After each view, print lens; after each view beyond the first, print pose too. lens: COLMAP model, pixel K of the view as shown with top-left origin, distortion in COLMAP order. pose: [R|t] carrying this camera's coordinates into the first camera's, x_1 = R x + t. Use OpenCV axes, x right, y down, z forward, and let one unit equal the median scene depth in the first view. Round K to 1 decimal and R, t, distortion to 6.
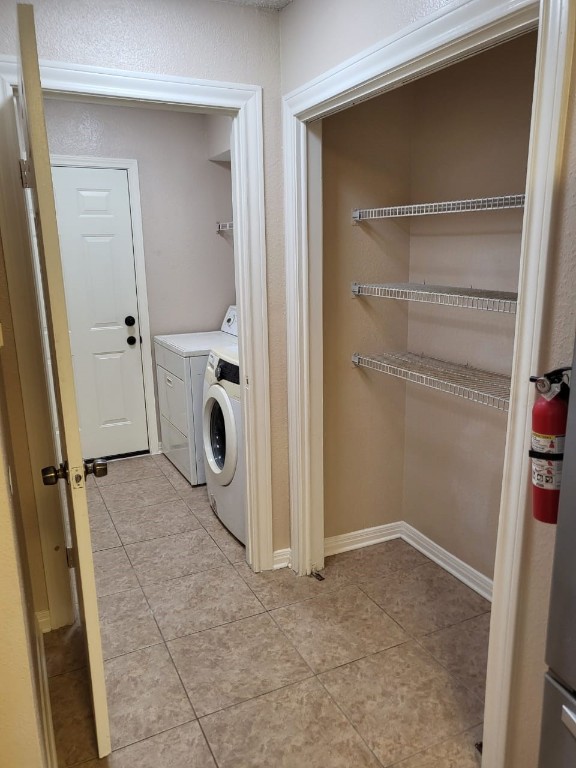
lens RADIAL K [[595.9, 0, 288.0], [0, 595.9, 384.0], [0, 0, 1]] dist [-0.006574, 0.054670]
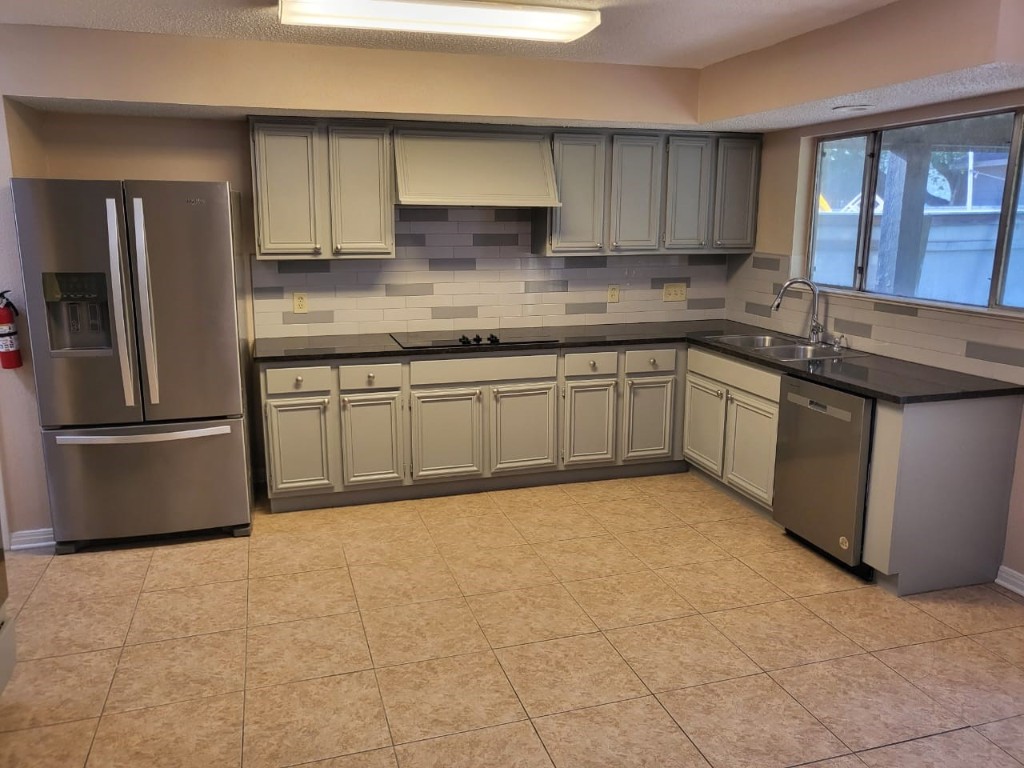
lens RADIAL K [[800.2, 0, 509.9], [0, 800.2, 369.6], [0, 0, 1]] dist [-0.012049, 0.054020]
pose [[0.138195, -0.178653, 0.974159, -1.303169], [0.222621, 0.964029, 0.145214, 0.139797], [-0.965061, 0.196801, 0.172996, -0.722813]]
